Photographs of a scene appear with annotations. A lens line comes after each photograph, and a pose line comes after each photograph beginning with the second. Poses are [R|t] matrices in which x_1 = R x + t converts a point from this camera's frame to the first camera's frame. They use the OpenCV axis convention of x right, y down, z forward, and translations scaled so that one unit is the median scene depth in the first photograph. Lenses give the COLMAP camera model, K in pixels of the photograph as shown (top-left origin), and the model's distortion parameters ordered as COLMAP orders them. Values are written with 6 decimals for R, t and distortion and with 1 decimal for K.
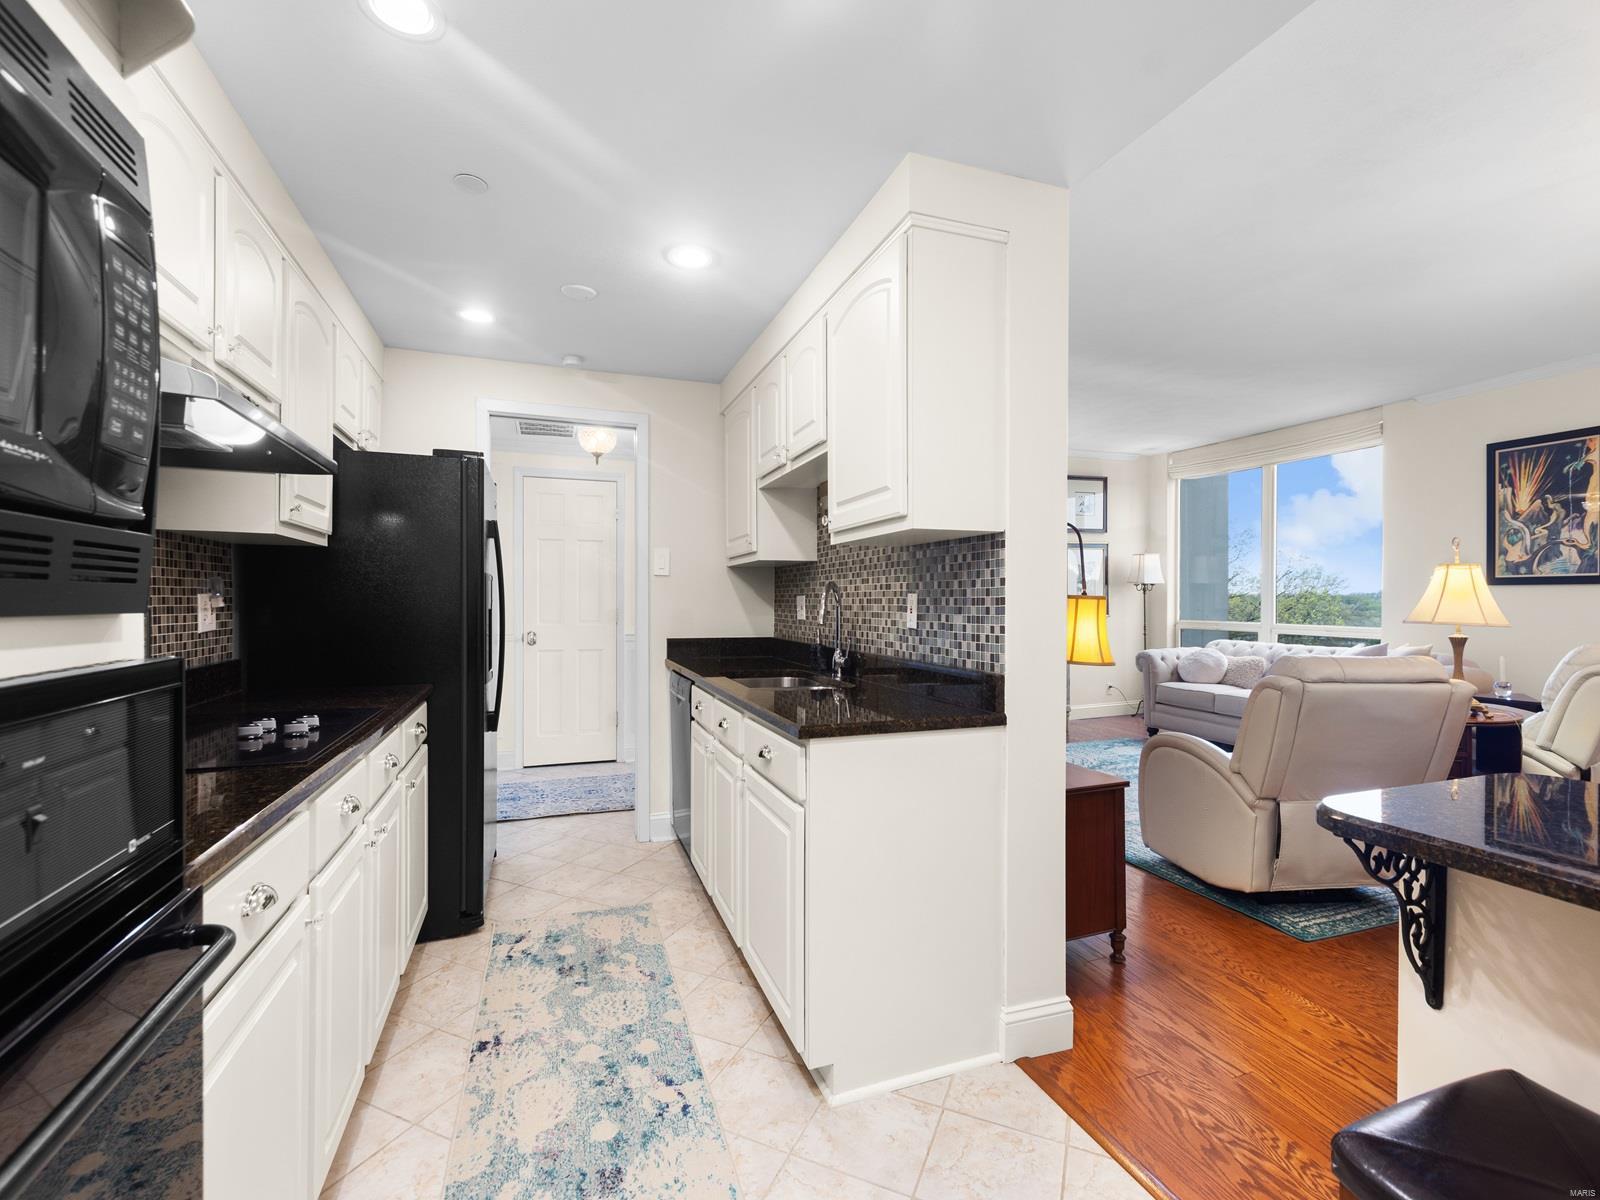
lens RADIAL K [[713.3, 0, 799.8], [0, 713.3, 607.9], [0, 0, 1]] dist [0.004024, -0.000351]
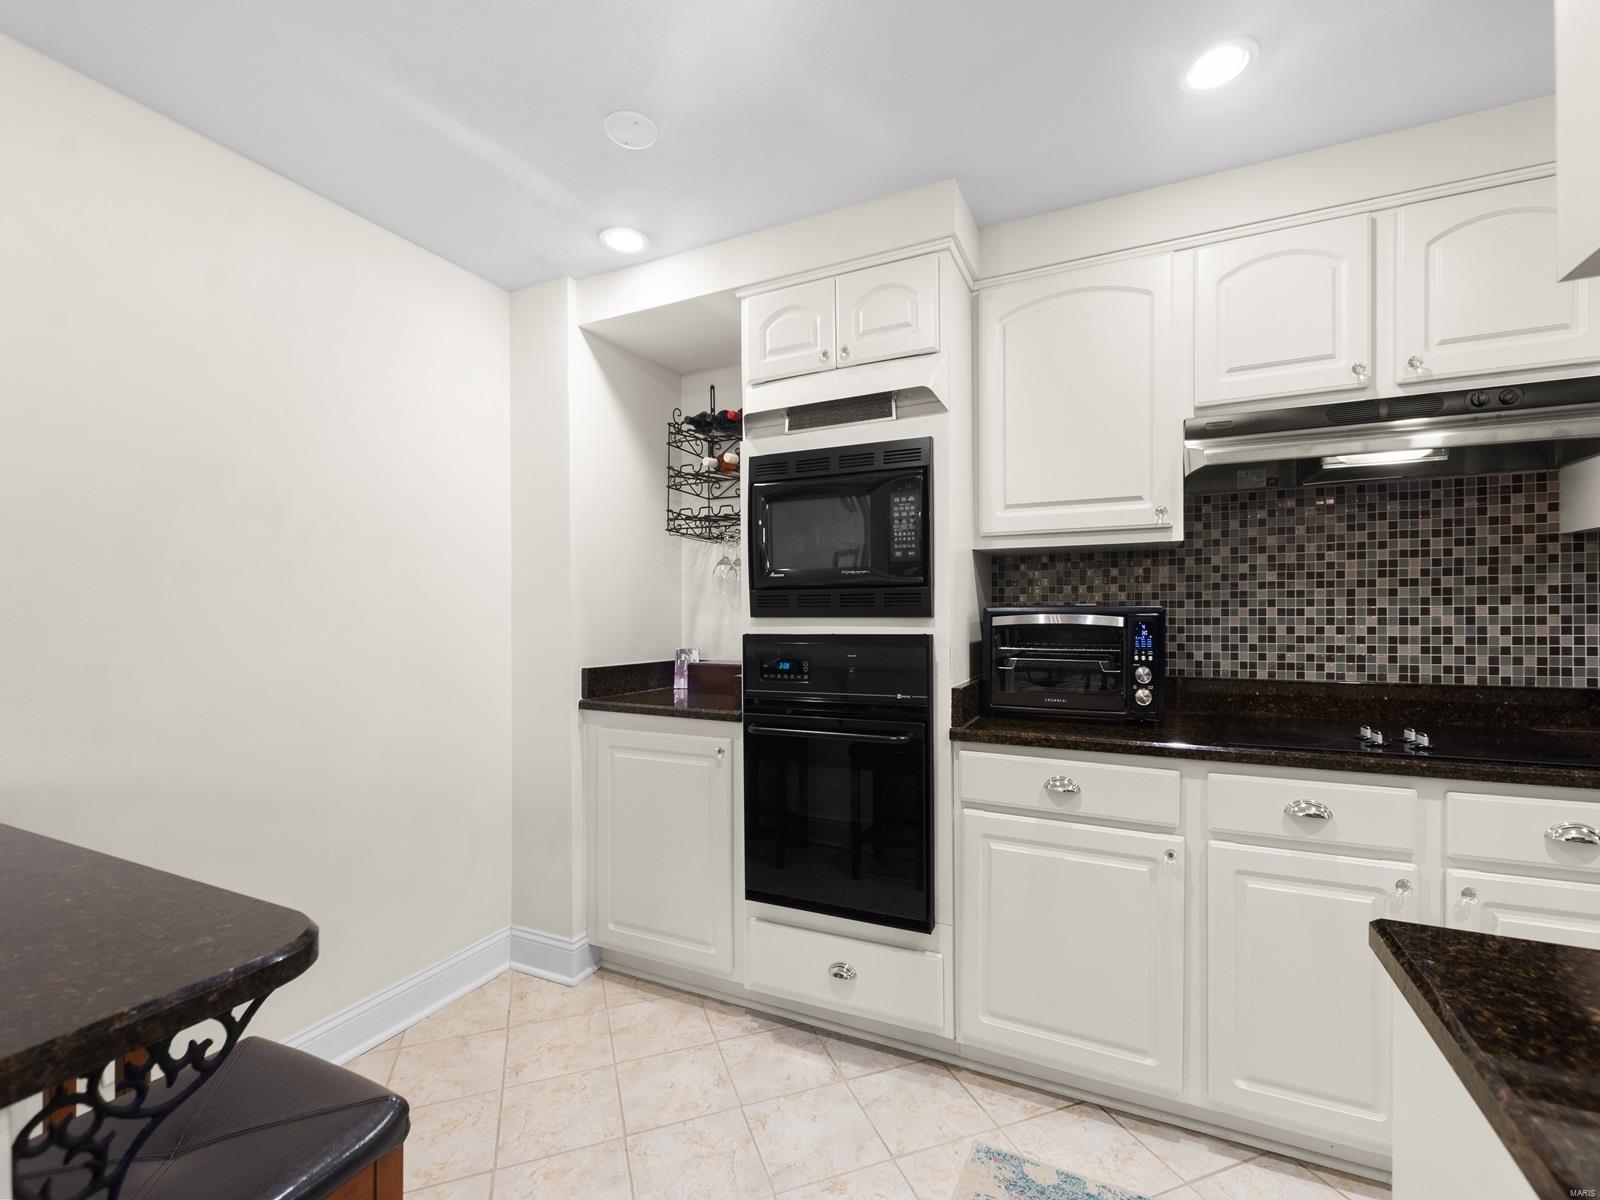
lens RADIAL K [[694.6, 0, 795.7], [0, 694.6, 614.2], [0, 0, 1]] dist [0.002278, -0.000728]
pose [[-0.717238, 0.004698, -0.696813, 0.402552], [-0.002544, 0.999953, 0.009361, -0.008367], [0.696824, 0.008487, -0.717192, 0.819363]]
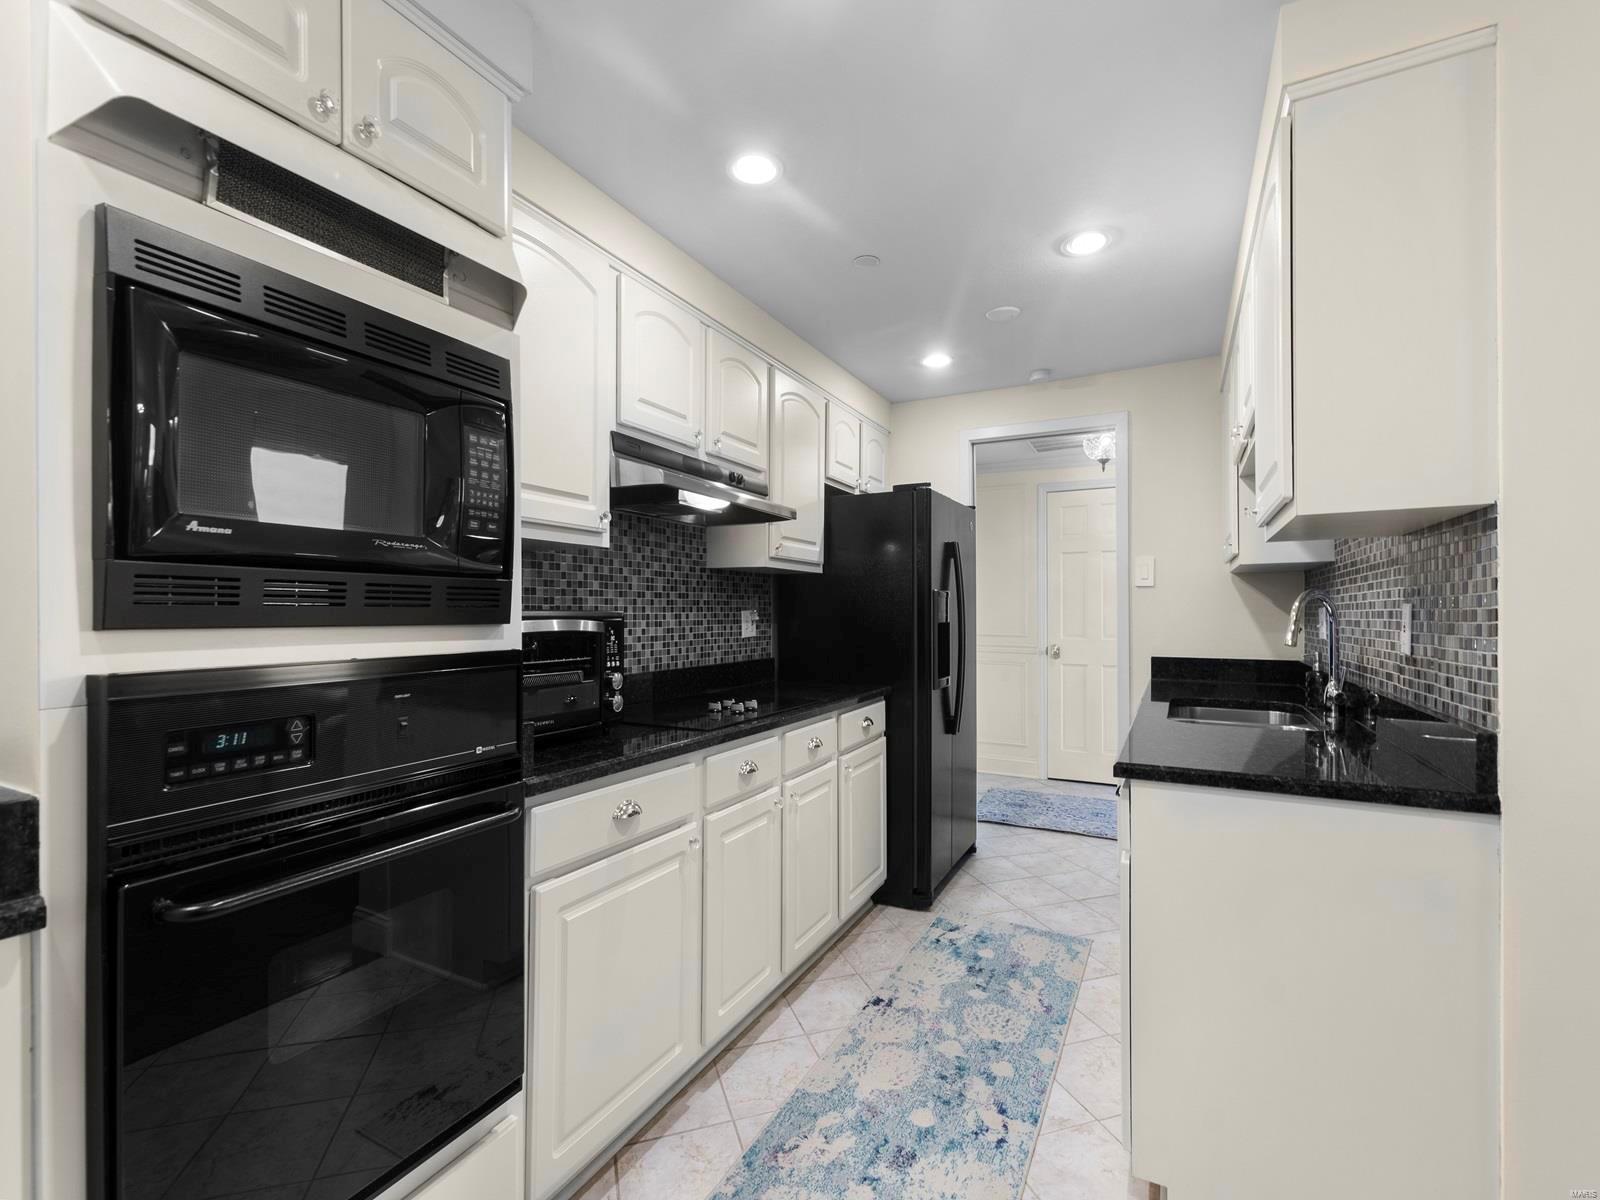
lens RADIAL K [[717.5, 0, 797.6], [0, 717.5, 612.9], [0, 0, 1]] dist [0.002602, 0.000164]
pose [[0.669001, -0.003758, -0.743252, 0.297699], [-0.004551, 0.999948, -0.009152, -0.002329], [0.743248, 0.009505, 0.668949, 0.110431]]
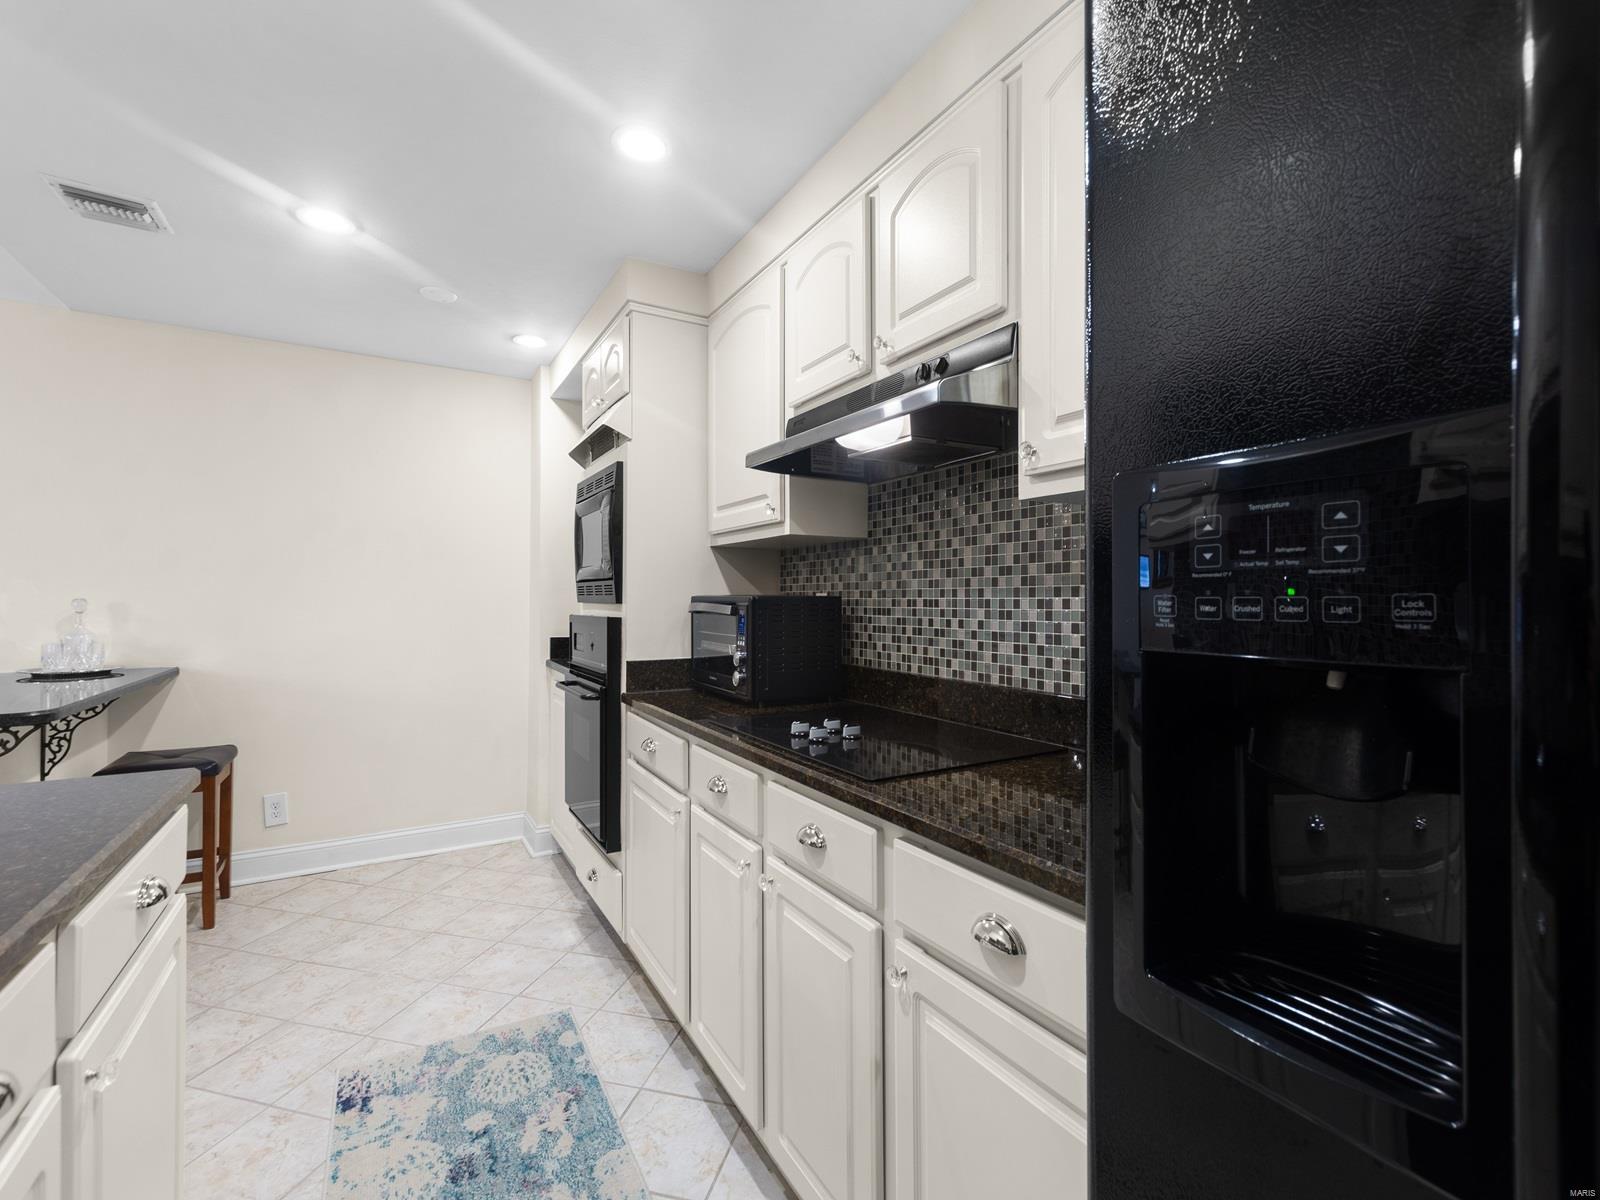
lens RADIAL K [[689.9, 0, 792.0], [0, 689.9, 591.0], [0, 0, 1]] dist [0.000187, -0.000238]
pose [[-0.983633, -0.006573, -0.180065, -0.376050], [-0.006468, 0.999978, -0.001169, -0.017157], [0.180069, 0.000015, -0.983654, 1.419530]]
